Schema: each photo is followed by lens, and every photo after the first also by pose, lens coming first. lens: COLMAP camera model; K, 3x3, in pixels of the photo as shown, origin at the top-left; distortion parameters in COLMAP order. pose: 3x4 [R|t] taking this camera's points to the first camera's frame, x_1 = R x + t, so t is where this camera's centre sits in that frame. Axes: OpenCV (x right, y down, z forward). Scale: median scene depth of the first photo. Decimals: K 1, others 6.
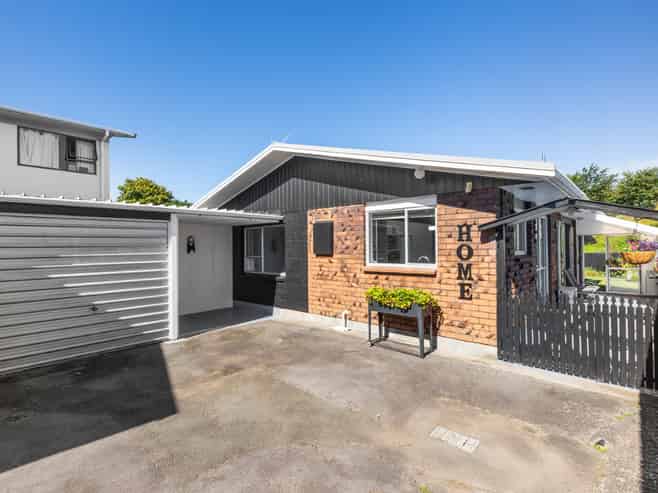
lens RADIAL K [[338.7, 0, 329.0], [0, 338.7, 246.5], [0, 0, 1]] dist [0.003330, 0.000368]
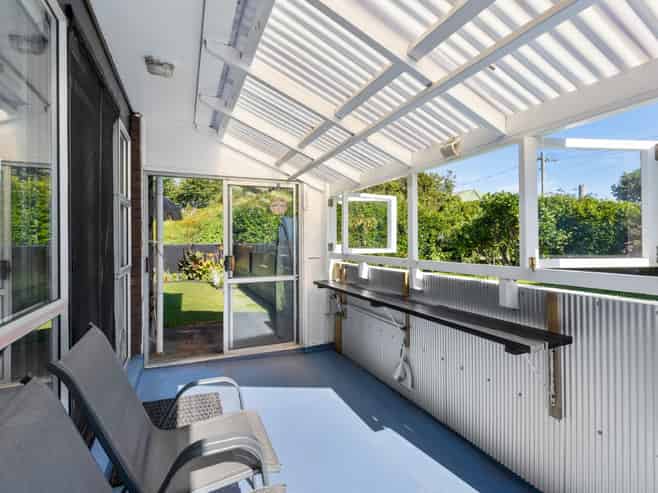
lens RADIAL K [[329.7, 0, 328.2], [0, 329.7, 241.2], [0, 0, 1]] dist [-0.000804, 0.000171]
pose [[0.411189, 0.012035, 0.911470, 0.958933], [-0.006436, 0.999926, -0.010300, 0.047473], [-0.911527, -0.001631, 0.411237, 1.315255]]
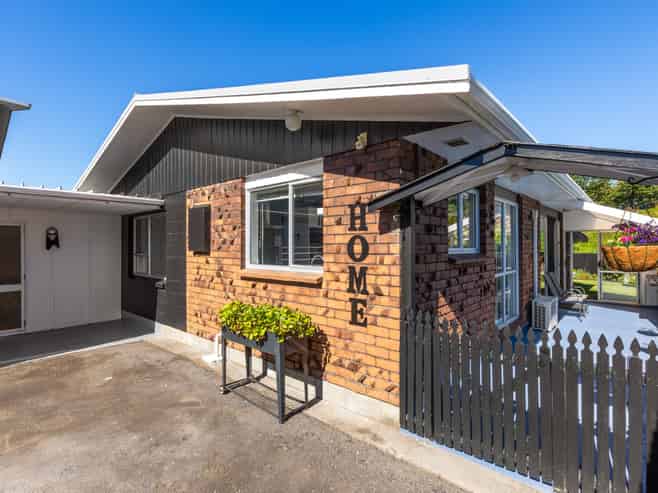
lens RADIAL K [[344.7, 0, 329.0], [0, 344.7, 246.5], [0, 0, 1]] dist [-0.004224, -0.000206]
pose [[0.999955, 0.006221, 0.007115, 0.272210], [-0.006239, 0.999977, 0.002559, 0.009692], [-0.007099, -0.002603, 0.999971, 0.296967]]
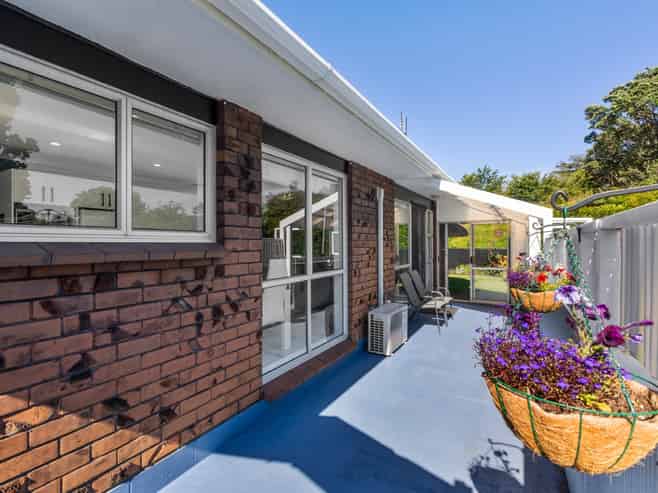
lens RADIAL K [[329.7, 0, 328.2], [0, 329.7, 241.2], [0, 0, 1]] dist [-0.000804, 0.000171]
pose [[0.980140, 0.011535, 0.197972, 0.639866], [-0.010744, 0.999929, -0.005069, 0.021752], [-0.198016, 0.002841, 0.980195, 0.628008]]
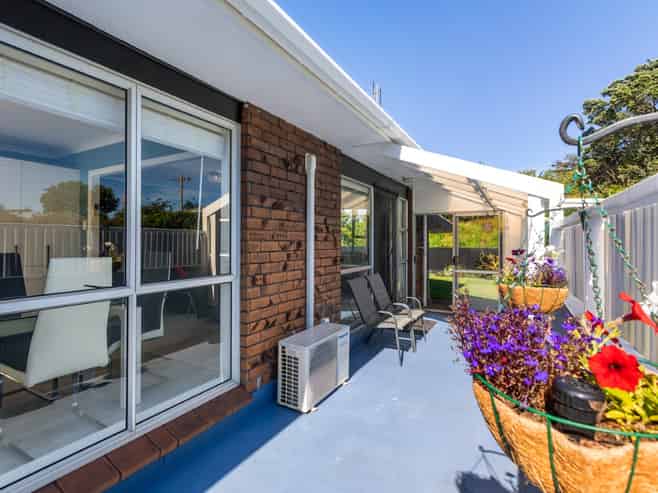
lens RADIAL K [[329.7, 0, 328.2], [0, 329.7, 241.2], [0, 0, 1]] dist [-0.000804, 0.000171]
pose [[0.977514, 0.017473, 0.210145, 0.821669], [-0.017270, 0.999847, -0.002805, 0.030640], [-0.210162, -0.000887, 0.977666, 0.831431]]
